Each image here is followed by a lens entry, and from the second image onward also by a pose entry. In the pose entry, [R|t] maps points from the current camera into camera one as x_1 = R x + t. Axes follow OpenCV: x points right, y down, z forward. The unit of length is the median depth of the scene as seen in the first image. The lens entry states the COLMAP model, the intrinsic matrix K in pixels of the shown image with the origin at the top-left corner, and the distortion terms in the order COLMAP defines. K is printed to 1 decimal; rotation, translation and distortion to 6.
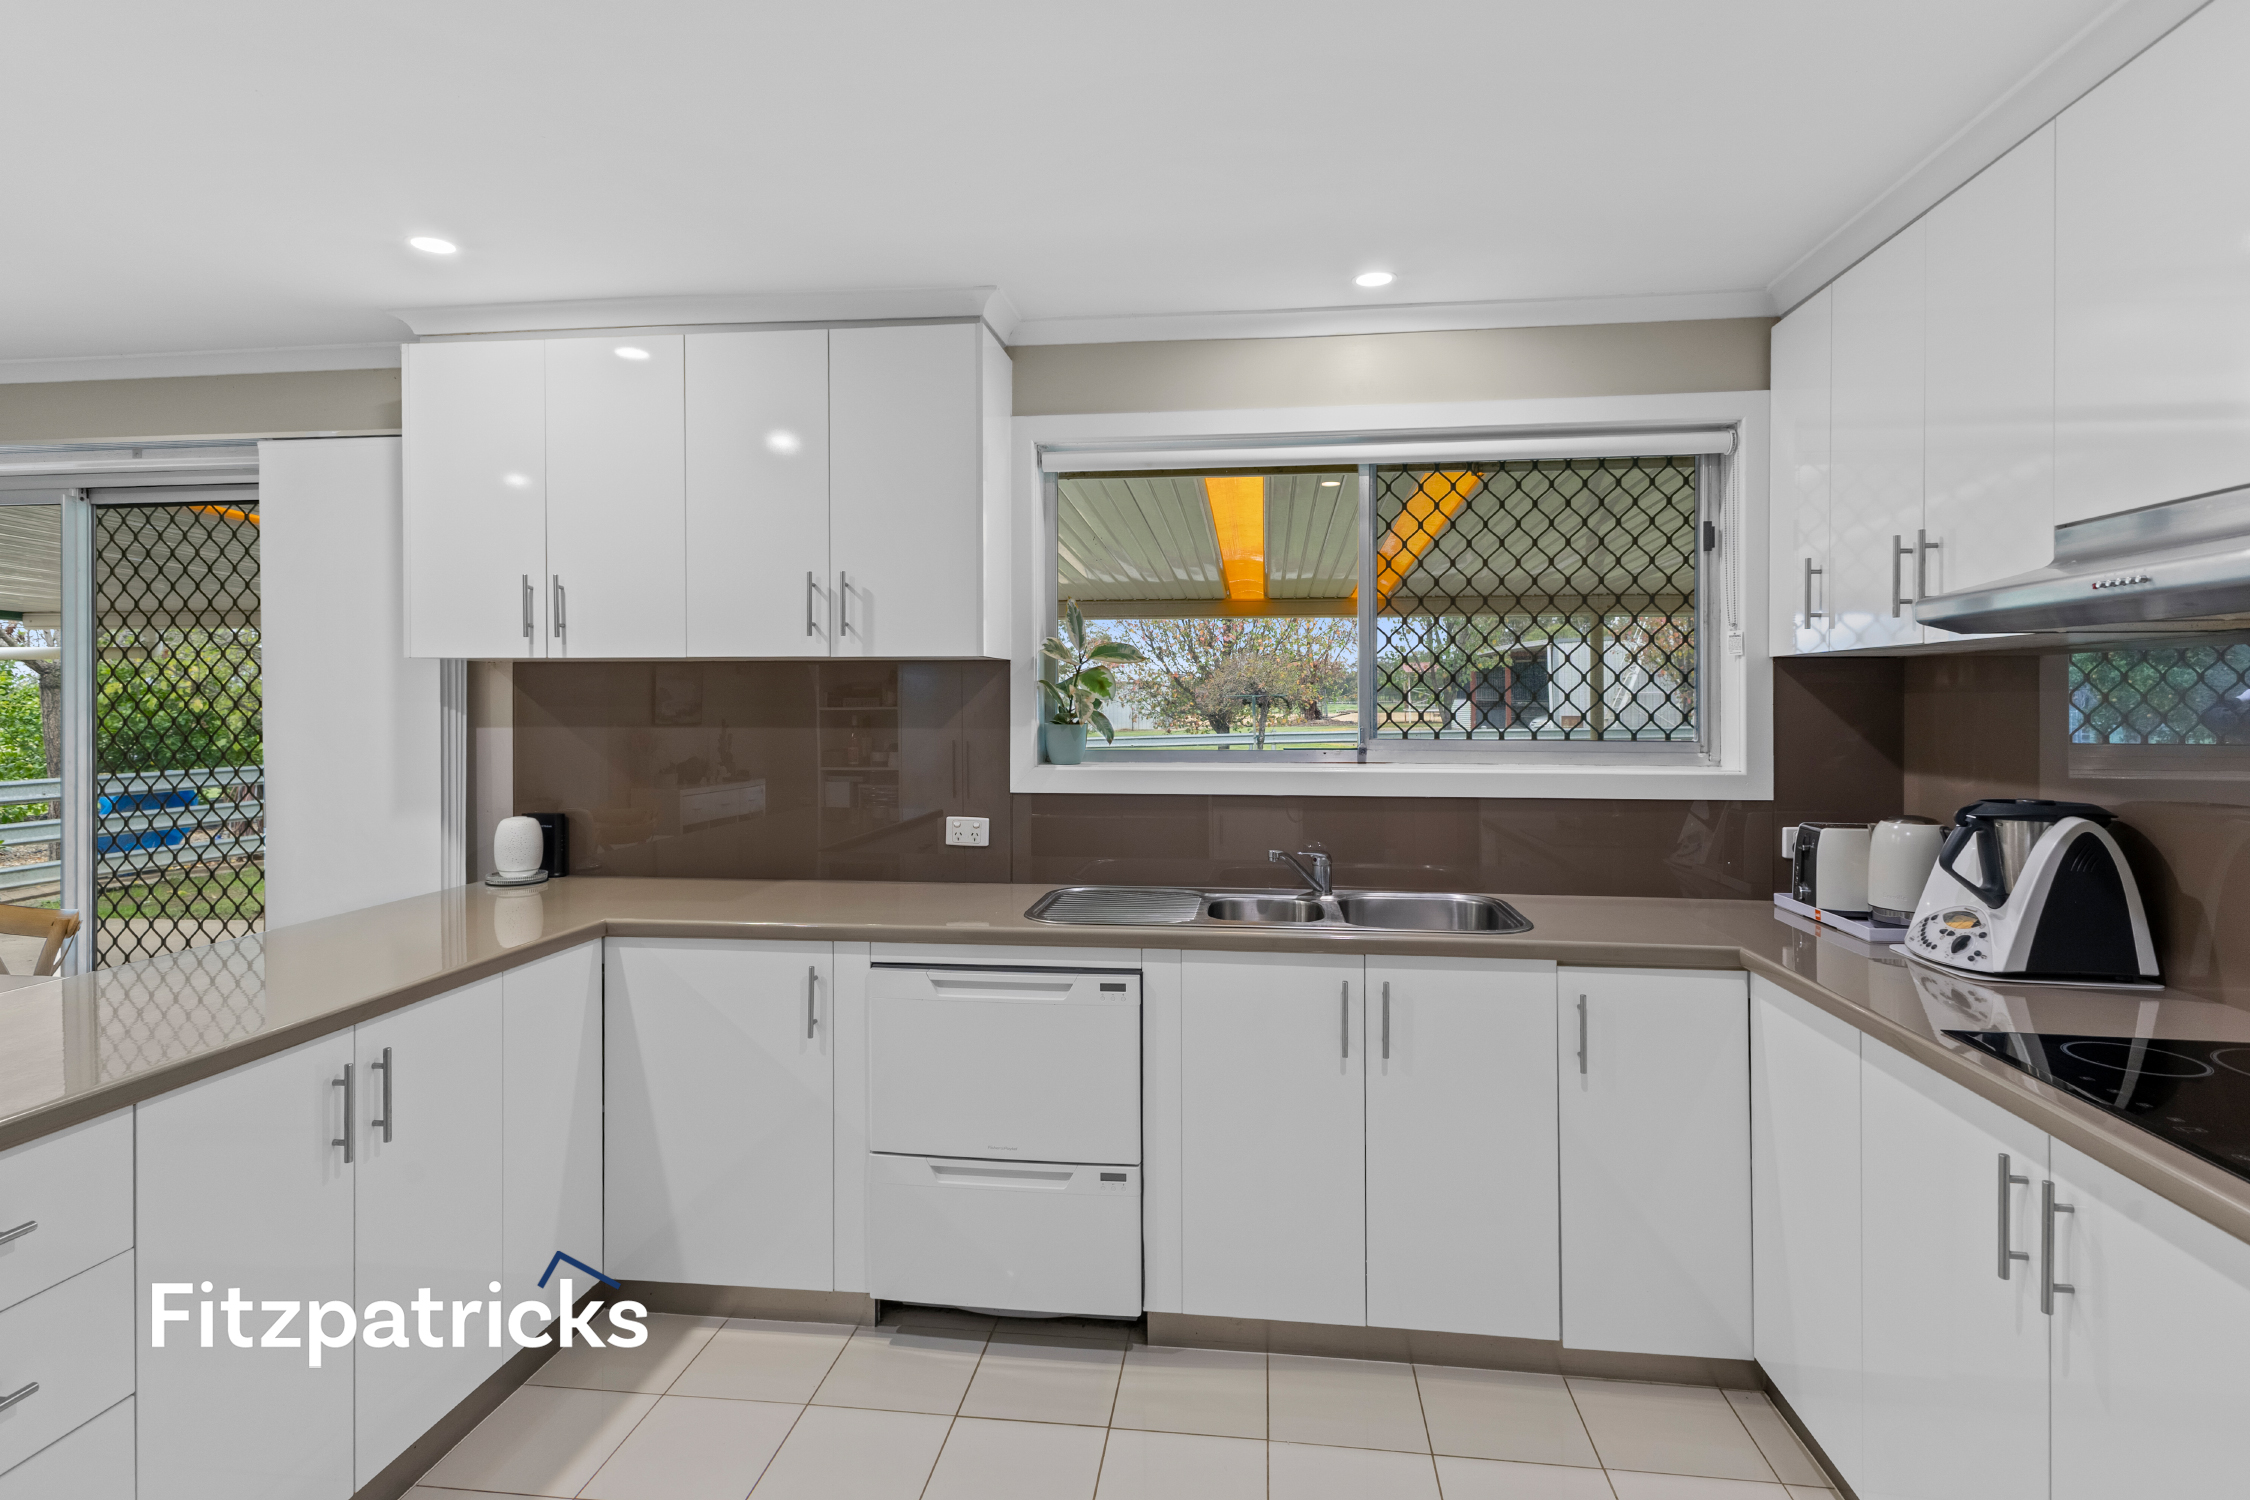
lens RADIAL K [[1110.9, 0, 1123.9], [0, 1110.9, 730.5], [0, 0, 1]] dist [-0.004900, -0.002269]
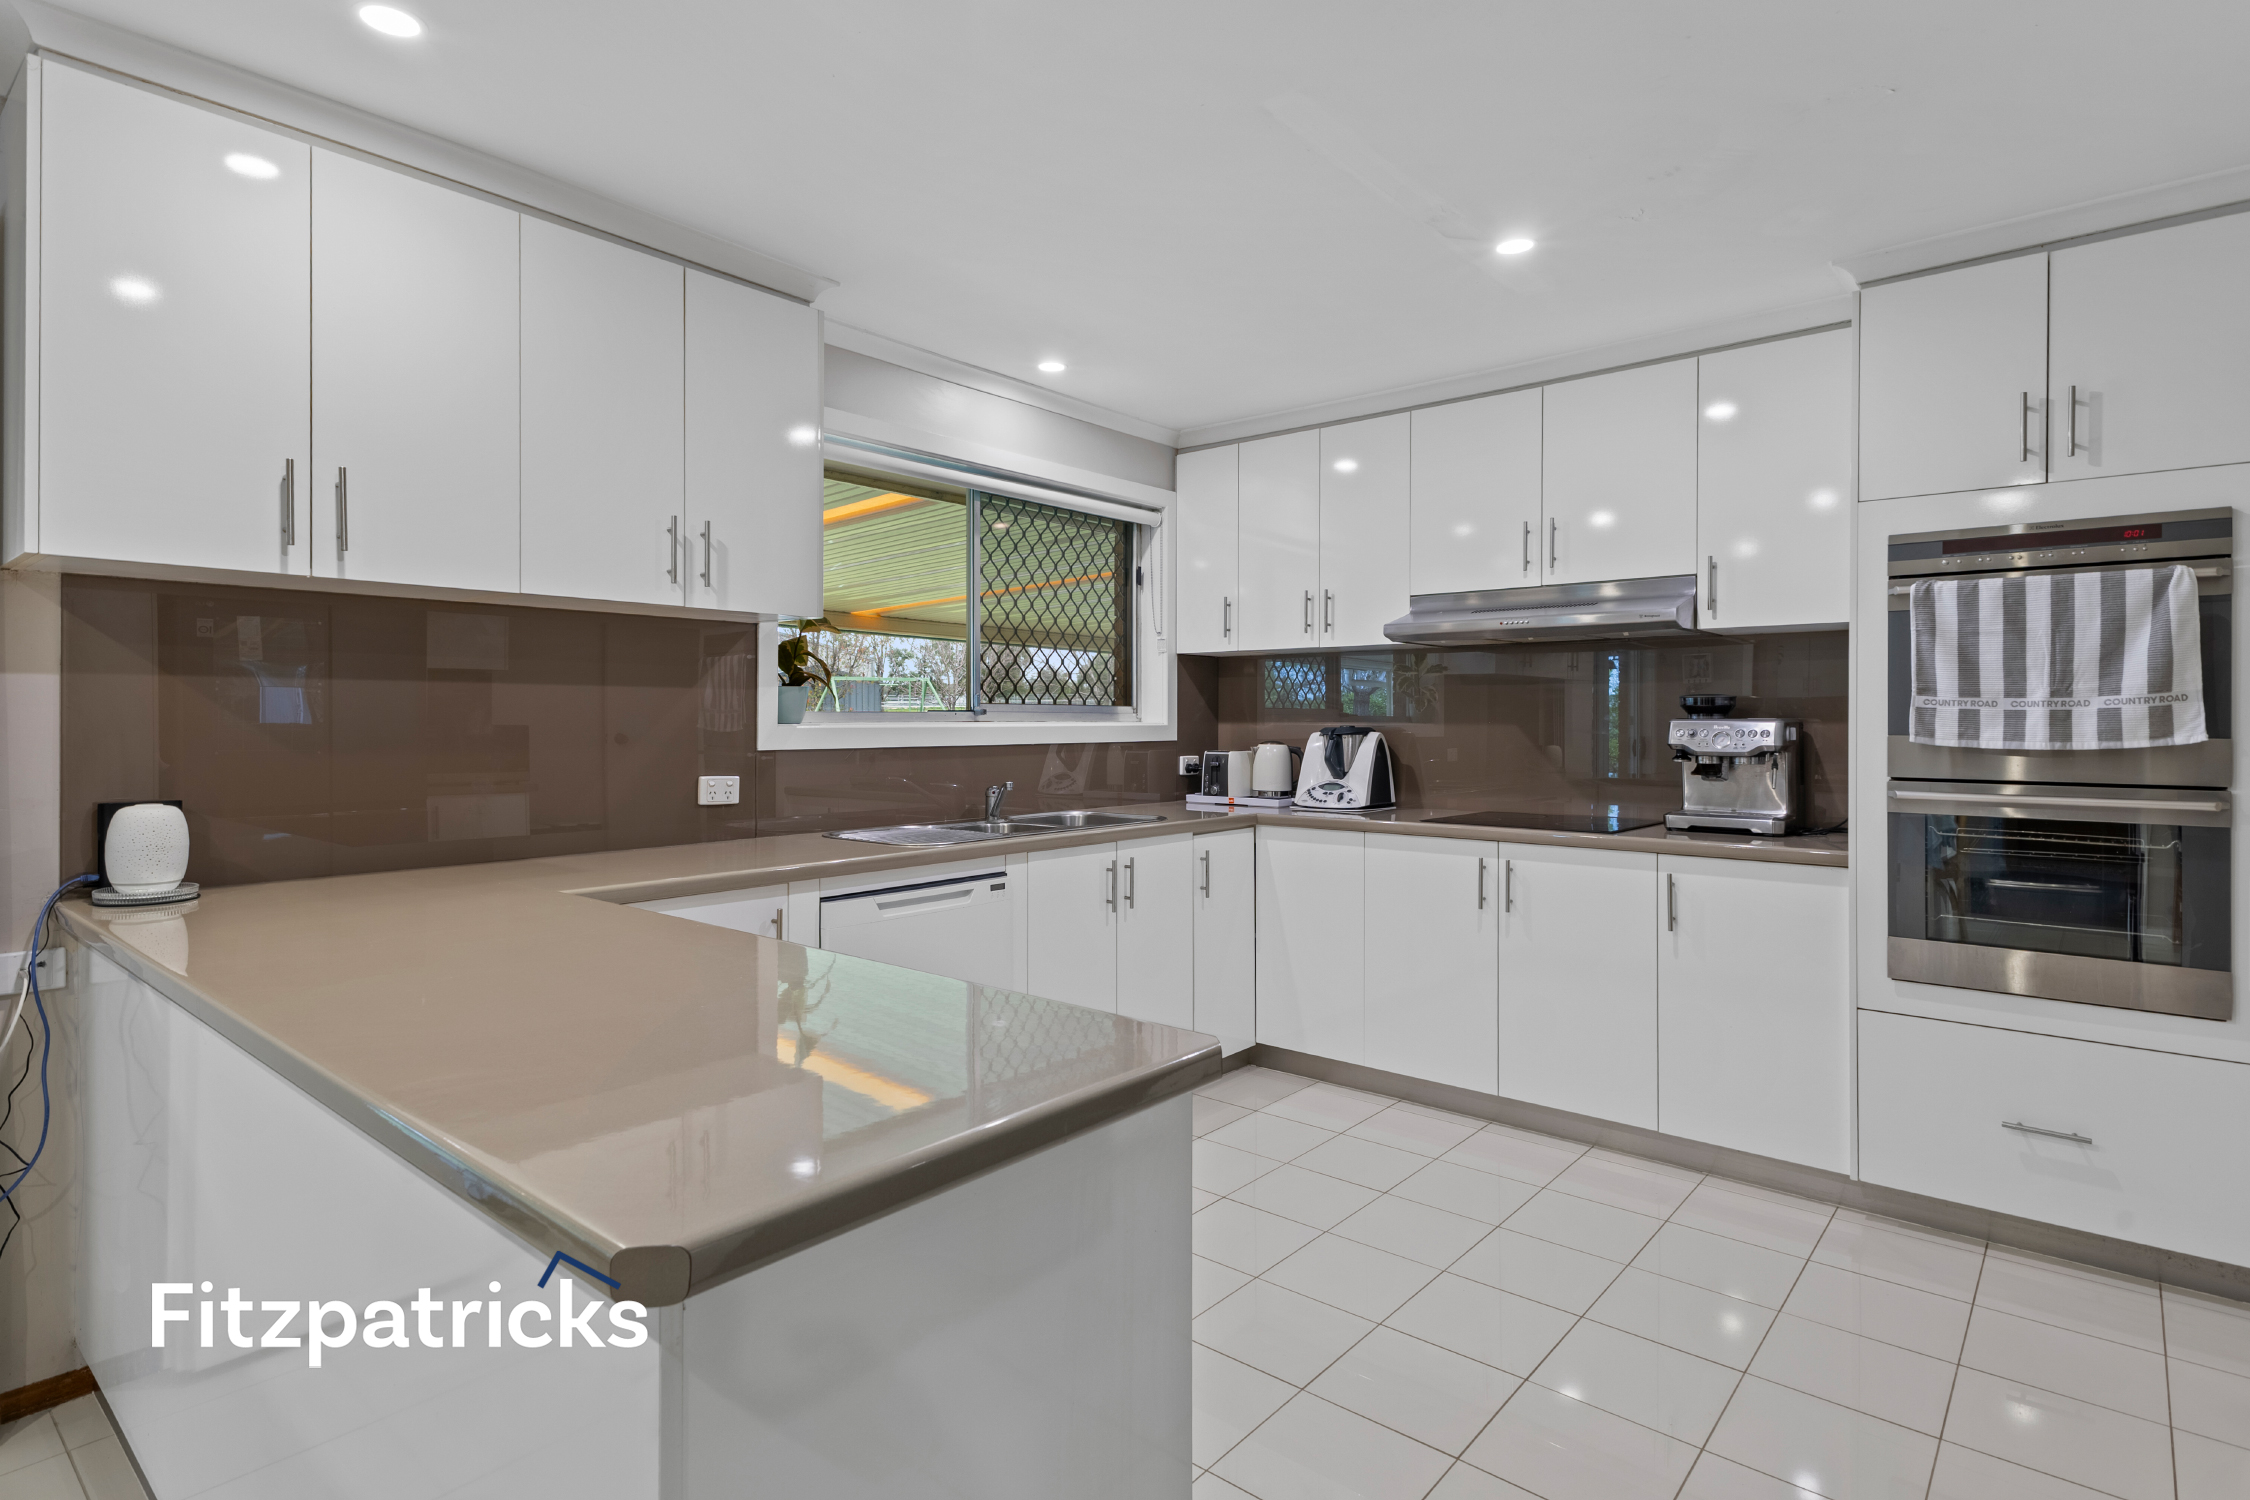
lens RADIAL K [[1110.9, 0, 1120.0], [0, 1110.9, 743.5], [0, 0, 1]] dist [-0.004900, -0.002269]
pose [[0.554472, -0.021579, 0.831923, -0.821892], [0.012320, 0.999767, 0.017721, 0.036697], [-0.832111, 0.000423, 0.554608, 0.141575]]
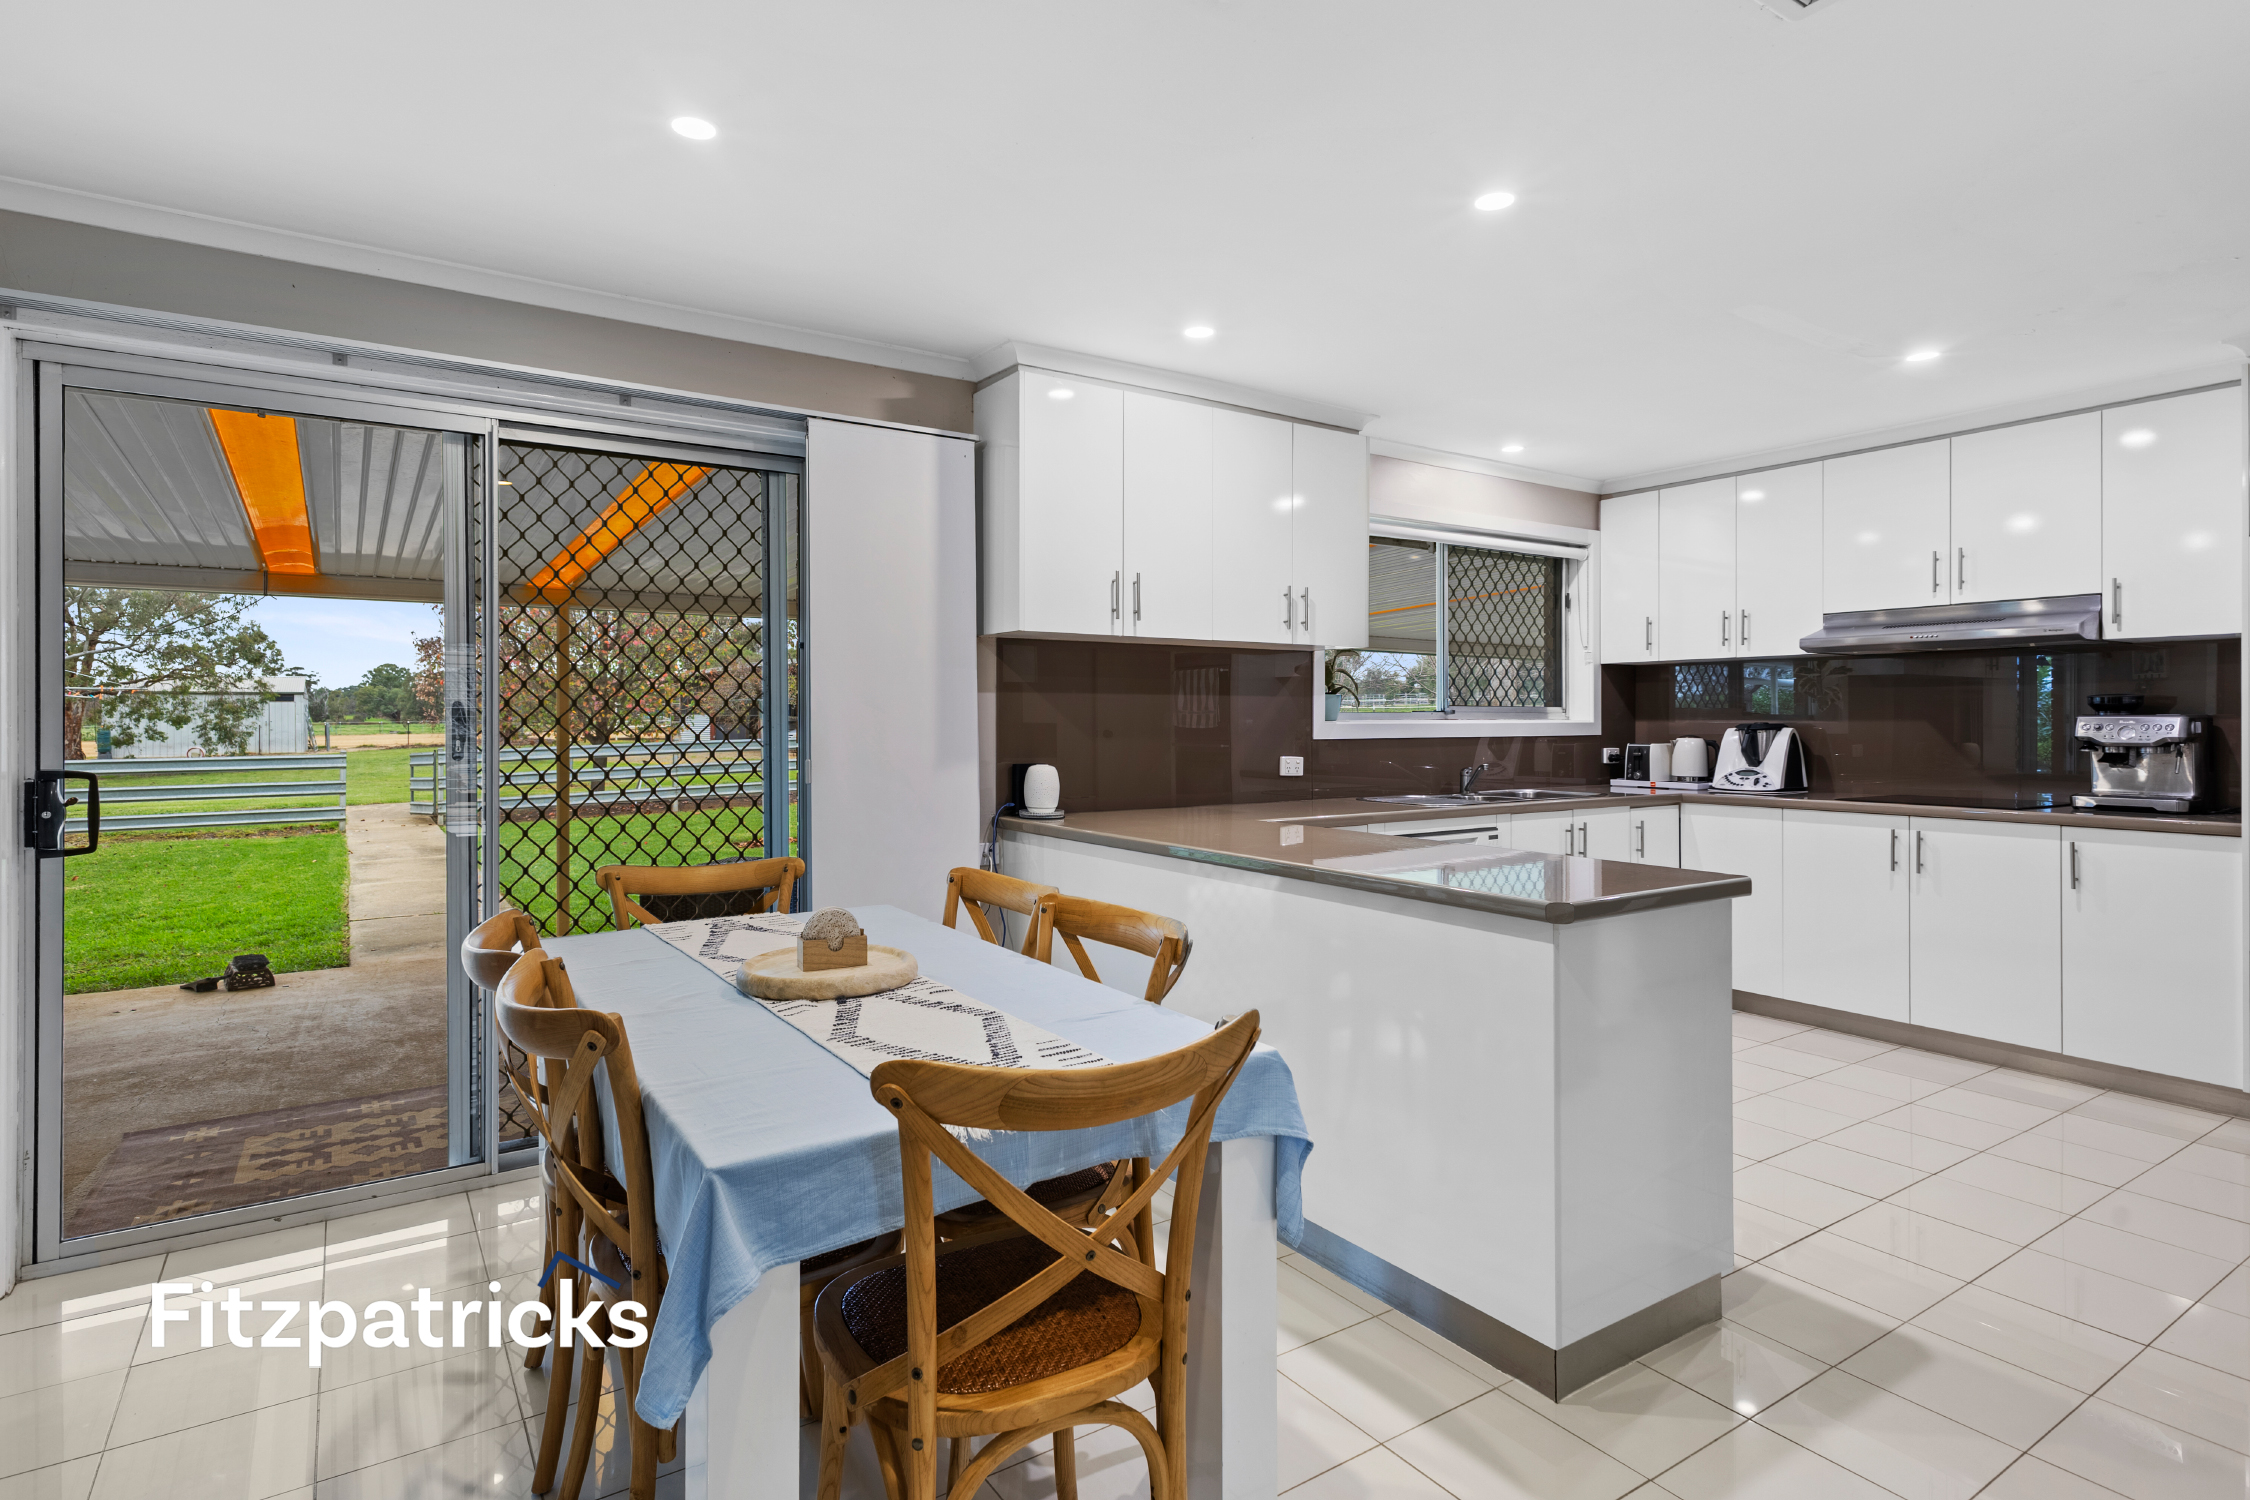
lens RADIAL K [[1110.9, 0, 1109.1], [0, 1110.9, 731.6], [0, 0, 1]] dist [-0.004900, -0.002269]
pose [[0.772683, -0.011194, 0.634694, -1.341477], [0.012980, 0.999914, 0.001834, 0.040903], [-0.634660, 0.006821, 0.772762, 0.006832]]
